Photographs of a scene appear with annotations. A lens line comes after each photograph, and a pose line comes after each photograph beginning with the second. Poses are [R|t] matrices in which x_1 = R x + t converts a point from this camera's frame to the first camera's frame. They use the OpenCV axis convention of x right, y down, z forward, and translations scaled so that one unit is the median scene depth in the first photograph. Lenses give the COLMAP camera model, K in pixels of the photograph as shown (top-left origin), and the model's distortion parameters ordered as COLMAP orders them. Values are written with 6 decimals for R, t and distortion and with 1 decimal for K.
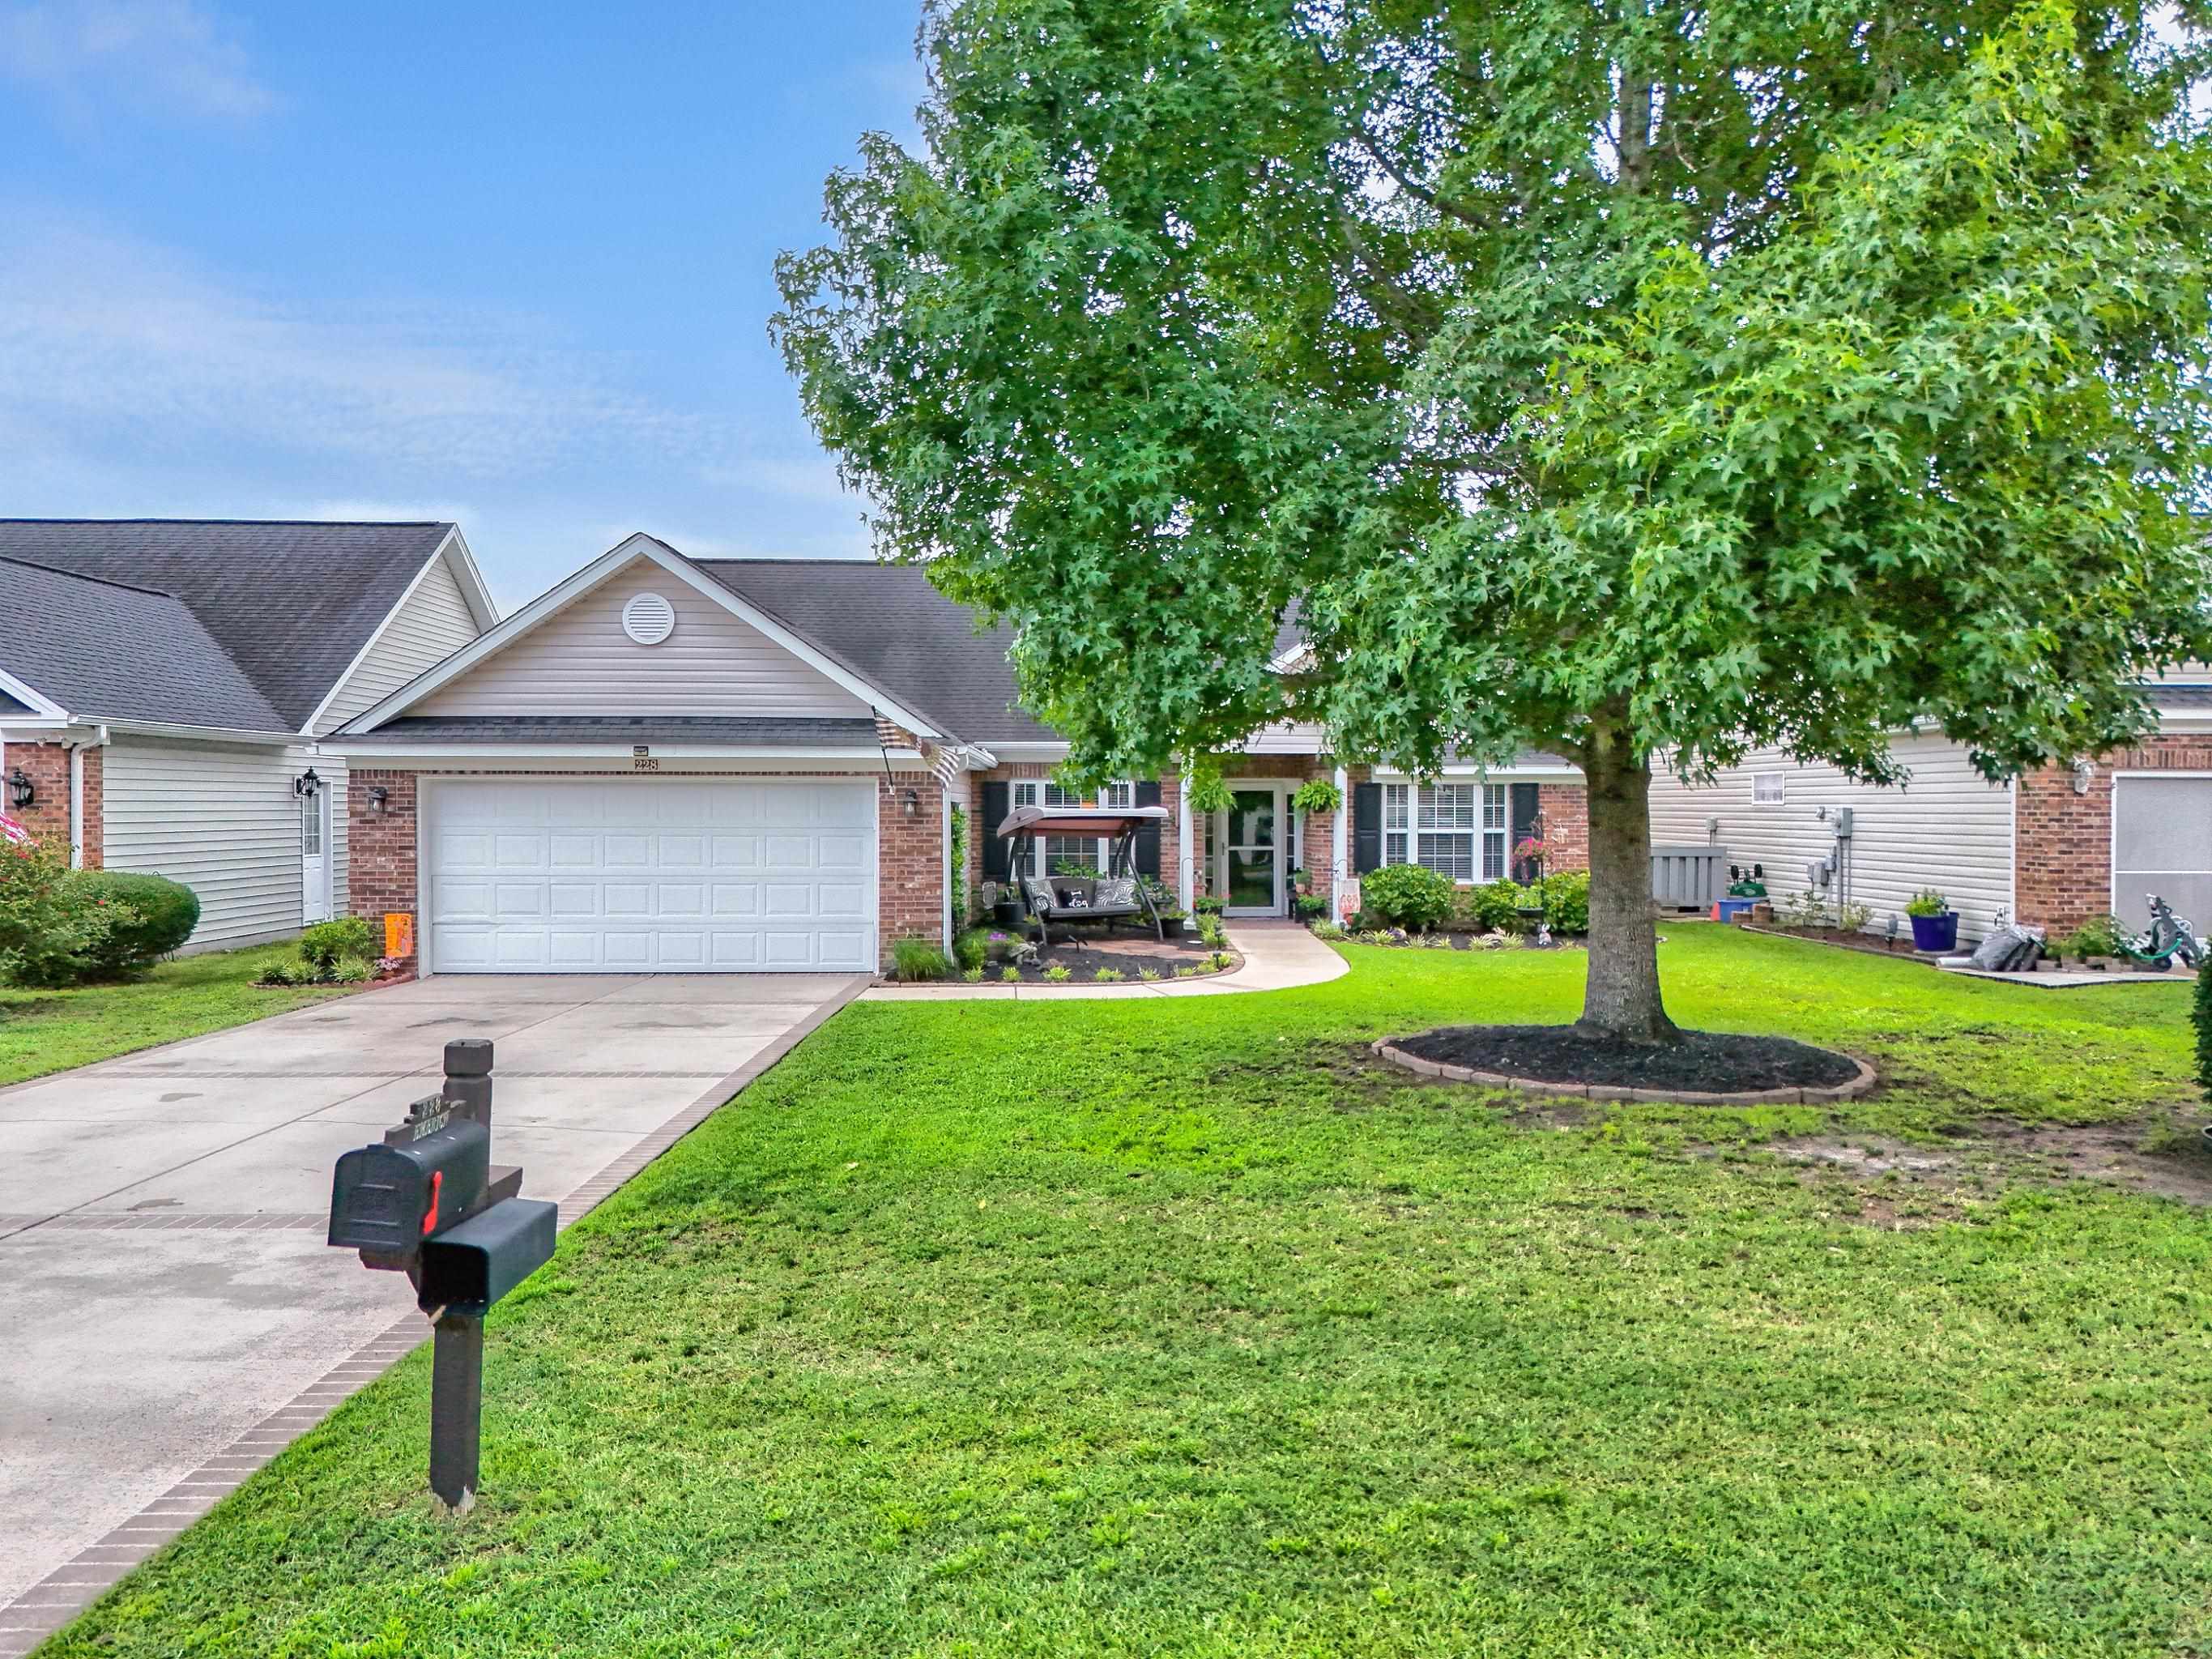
lens RADIAL K [[1603.5, 0, 1106.0], [0, 1603.5, 829.5], [0, 0, 1]] dist [0.056136, -0.065367]
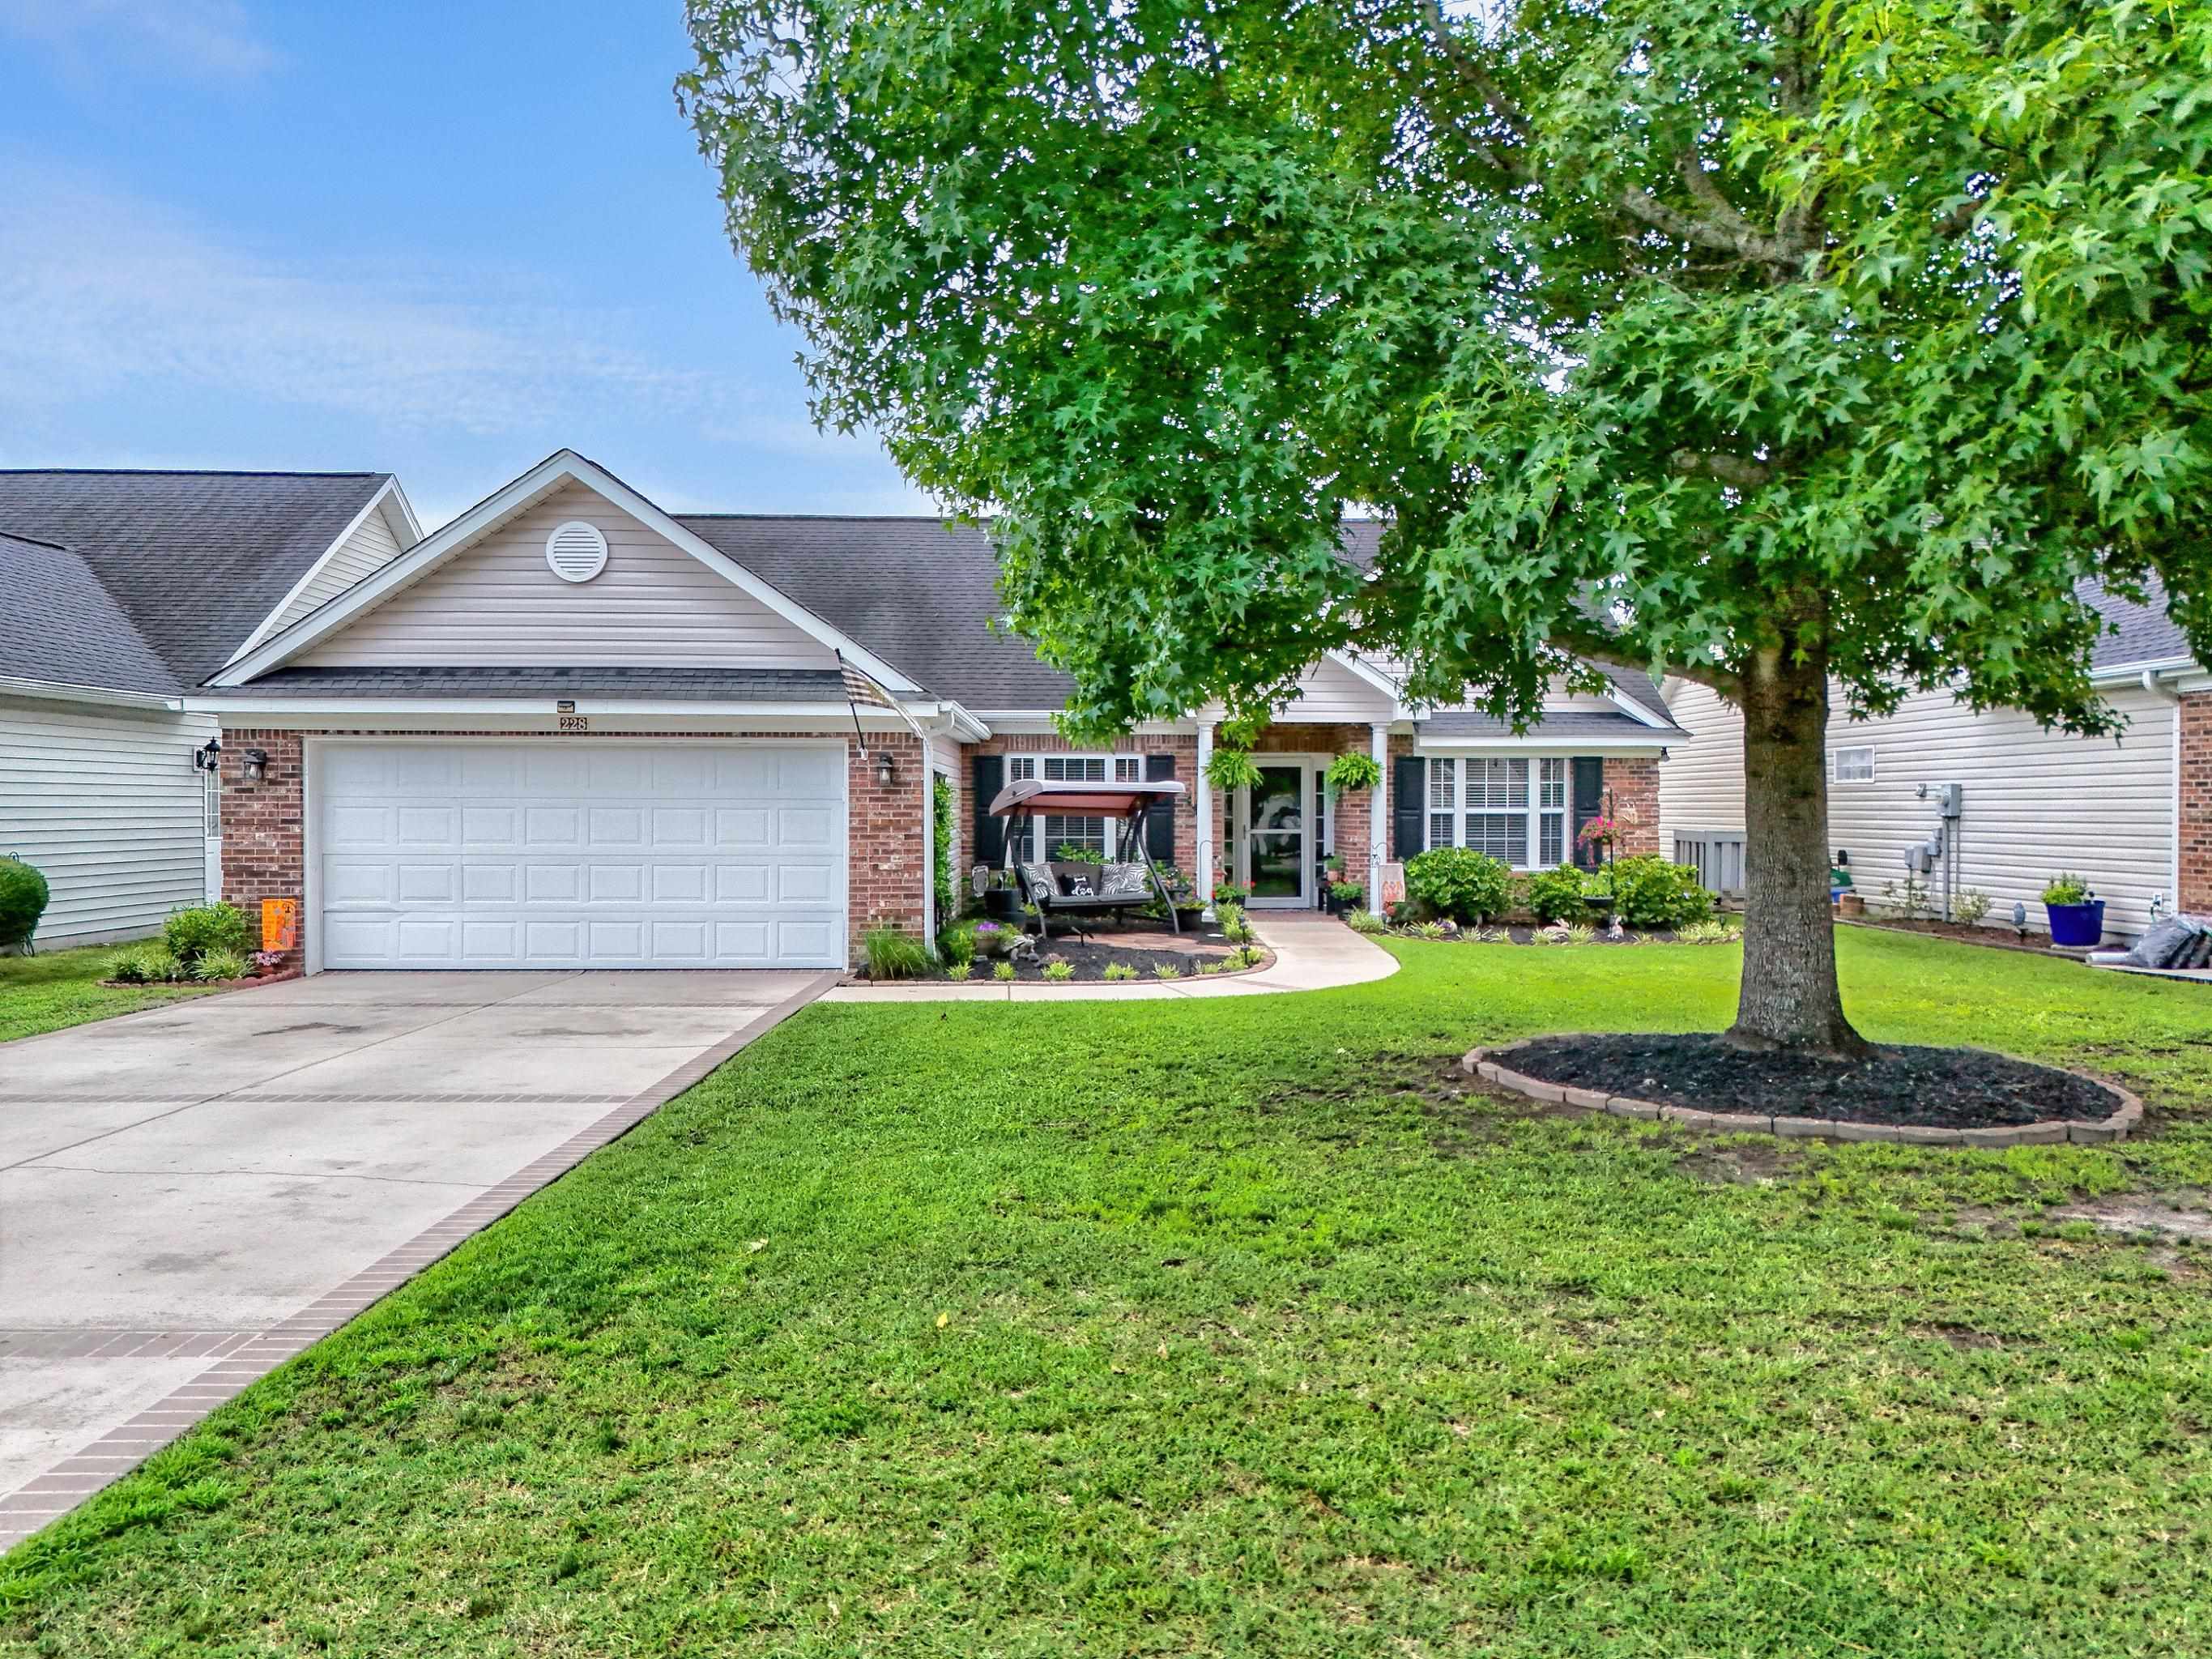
lens RADIAL K [[1603.5, 0, 1106.0], [0, 1603.5, 829.5], [0, 0, 1]] dist [0.056136, -0.065367]
pose [[1.000000, 0.000687, -0.000447, -0.004949], [-0.000688, 0.999999, -0.001043, 0.016401], [0.000446, 0.001043, 0.999999, 0.154149]]
